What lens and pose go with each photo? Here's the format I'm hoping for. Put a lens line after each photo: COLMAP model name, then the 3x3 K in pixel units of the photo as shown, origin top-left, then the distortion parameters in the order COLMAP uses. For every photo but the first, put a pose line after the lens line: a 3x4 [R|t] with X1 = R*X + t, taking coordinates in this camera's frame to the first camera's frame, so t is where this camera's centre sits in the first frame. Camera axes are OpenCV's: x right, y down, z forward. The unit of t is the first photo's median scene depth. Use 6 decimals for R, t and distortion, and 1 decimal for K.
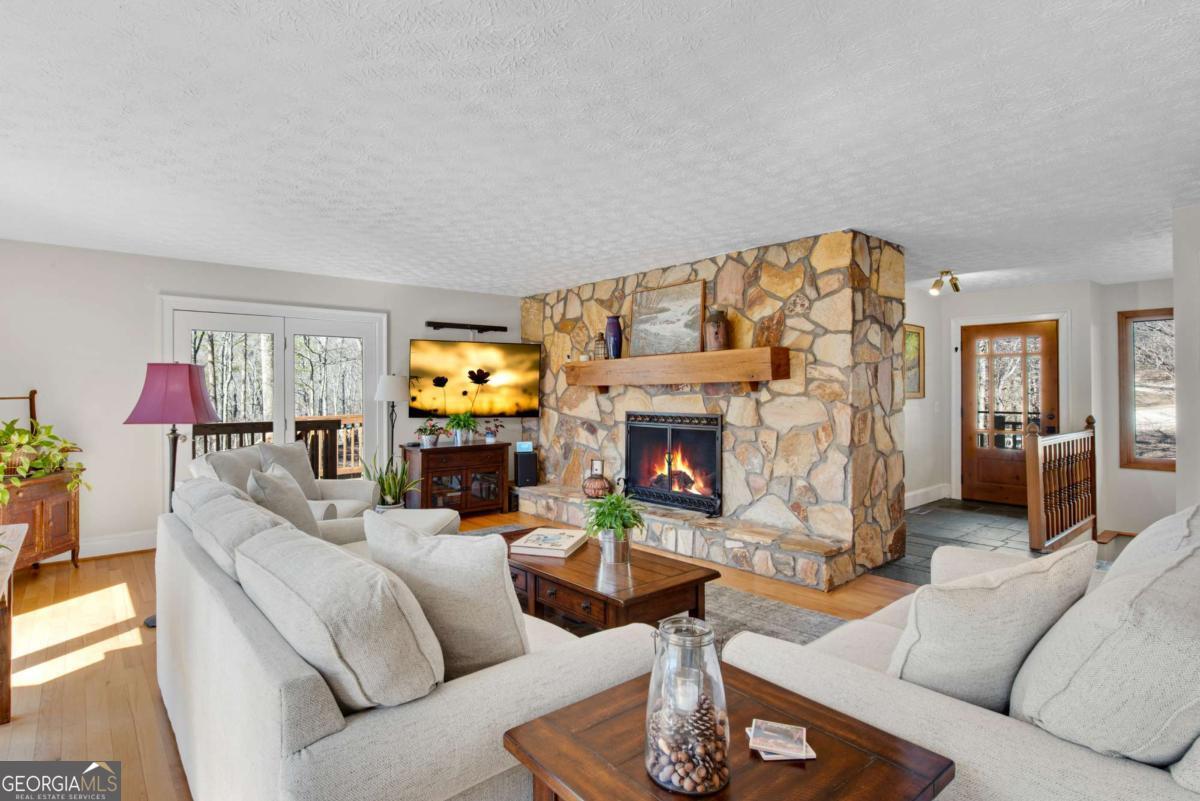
lens RADIAL K [[604.9, 0, 602.0], [0, 604.9, 387.0], [0, 0, 1]] dist [-0.001462, -0.000365]
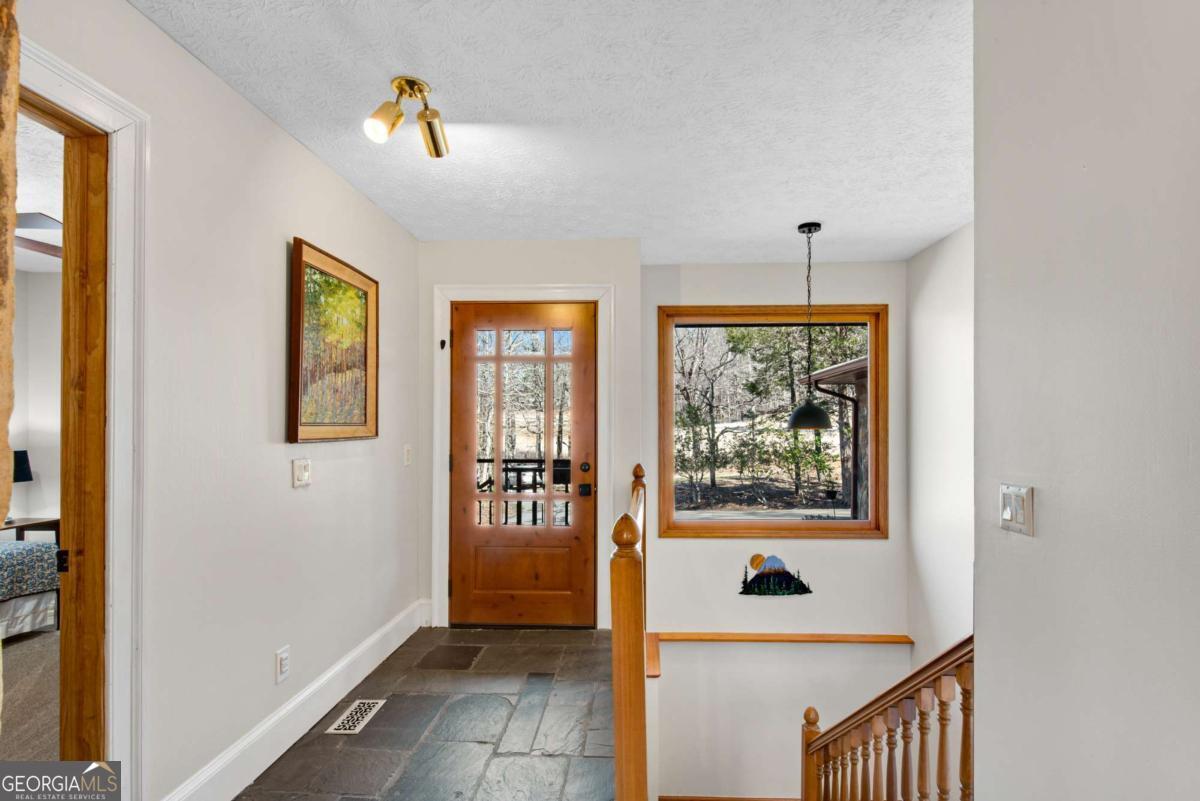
lens RADIAL K [[579.7, 0, 597.5], [0, 579.7, 421.6], [0, 0, 1]] dist [0.000003, -0.000010]
pose [[0.713963, 0.007904, 0.700139, 0.348427], [-0.008256, 0.999962, -0.002870, 0.006203], [-0.700135, -0.003731, 0.714001, 0.576065]]
